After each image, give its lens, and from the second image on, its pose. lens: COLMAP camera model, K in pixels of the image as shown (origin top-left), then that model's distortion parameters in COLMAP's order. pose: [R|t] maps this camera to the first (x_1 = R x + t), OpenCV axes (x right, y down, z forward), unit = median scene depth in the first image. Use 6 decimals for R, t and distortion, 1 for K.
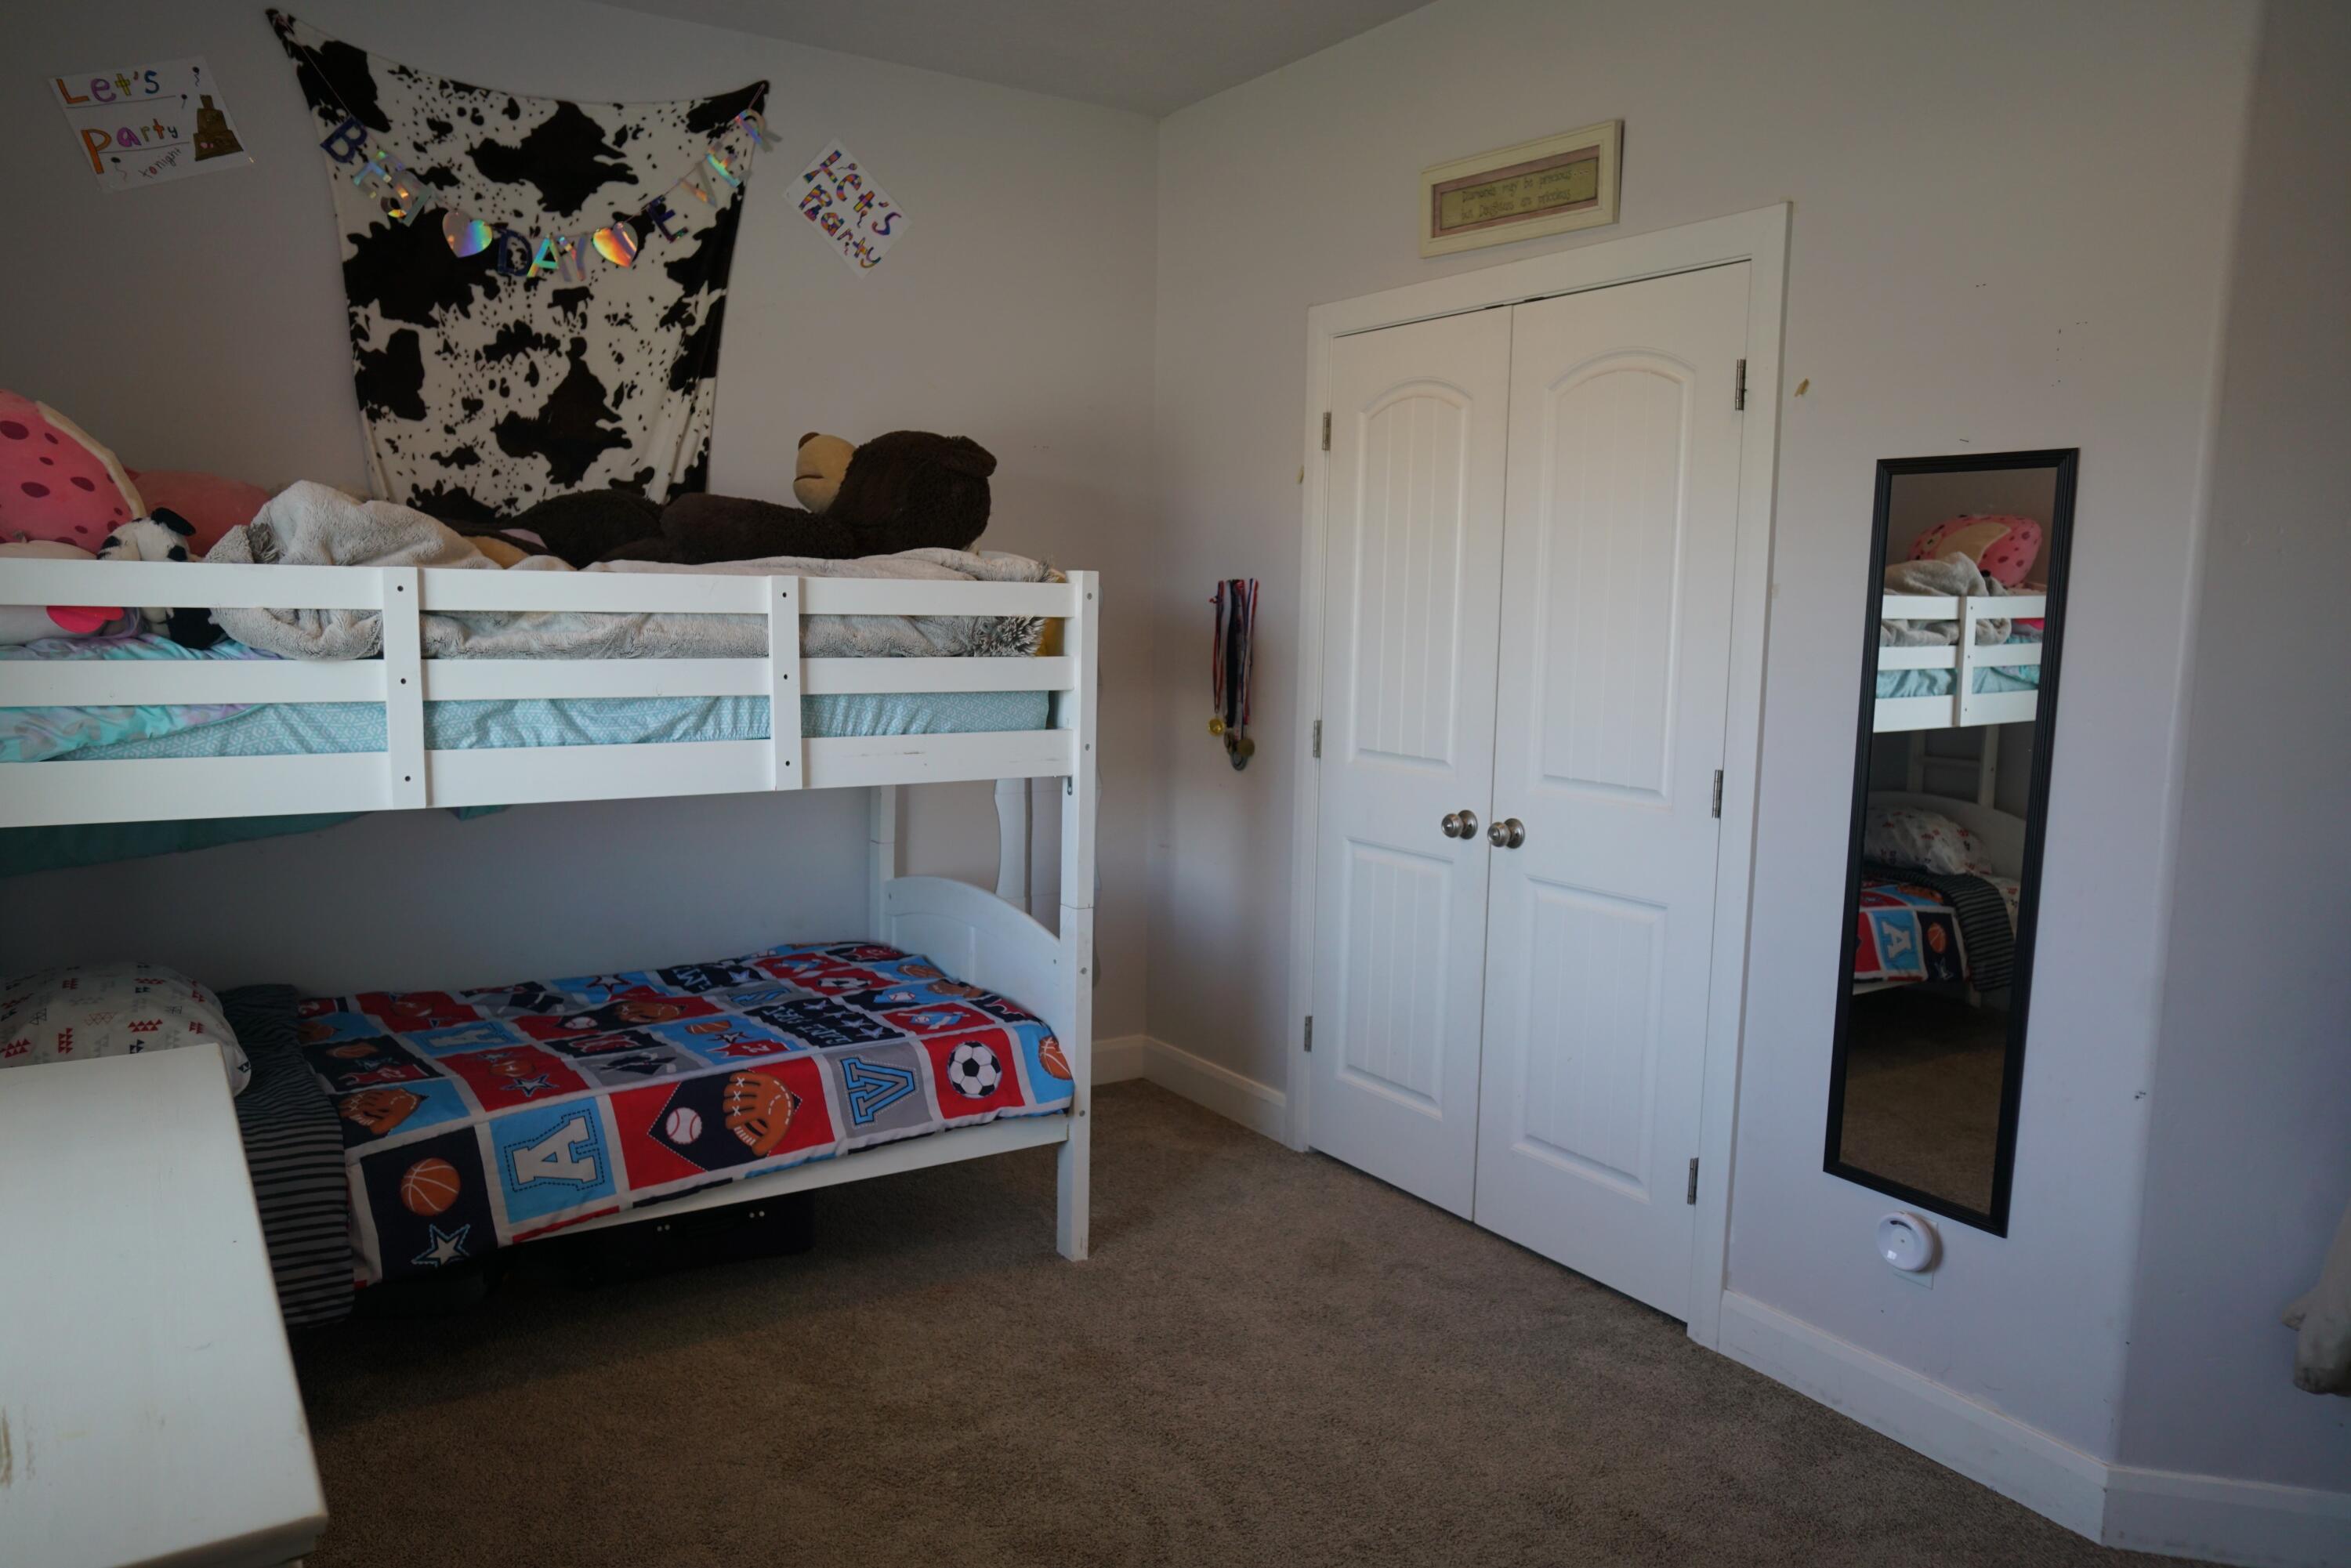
lens RADIAL K [[1617.6, 0, 1170.1], [0, 1617.6, 792.7], [0, 0, 1]] dist [-0.049802, 0.069786]
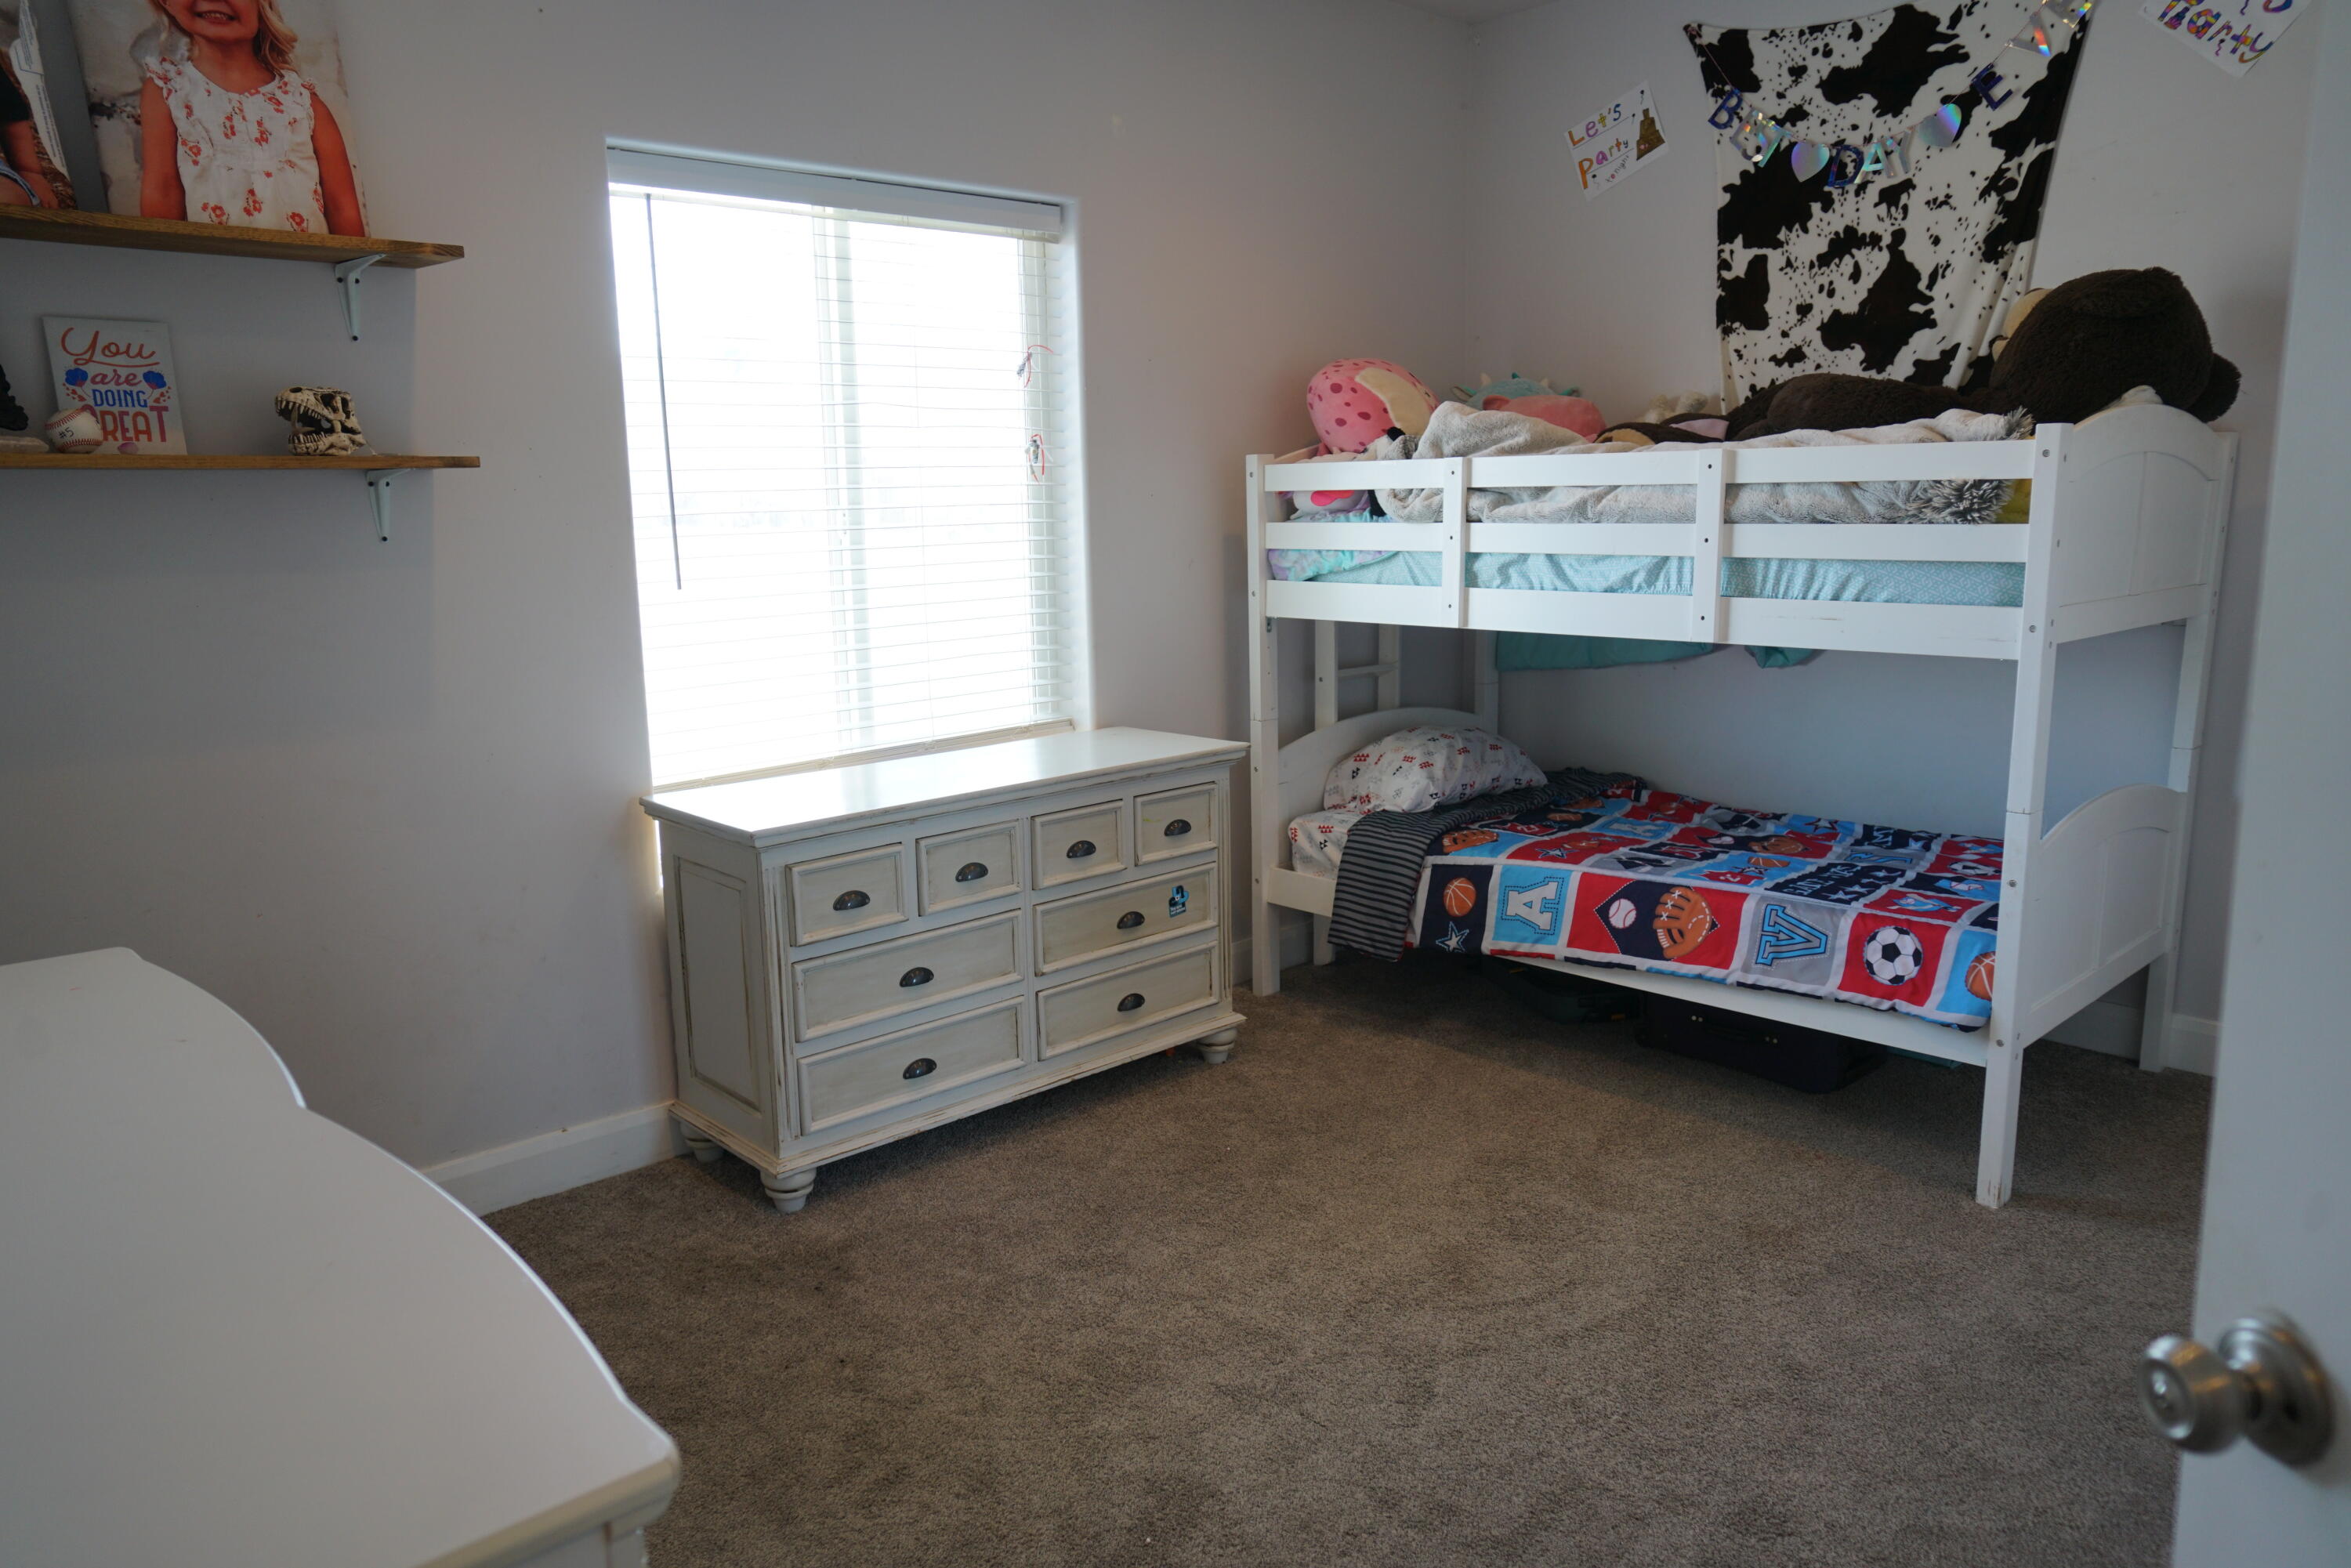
lens RADIAL K [[1617.6, 0, 1170.1], [0, 1617.6, 792.7], [0, 0, 1]] dist [-0.049802, 0.069786]
pose [[0.183771, 0.153929, -0.970842, 0.688698], [-0.096112, 0.985744, 0.138098, -0.014865], [0.978259, 0.067931, 0.195946, 0.366752]]
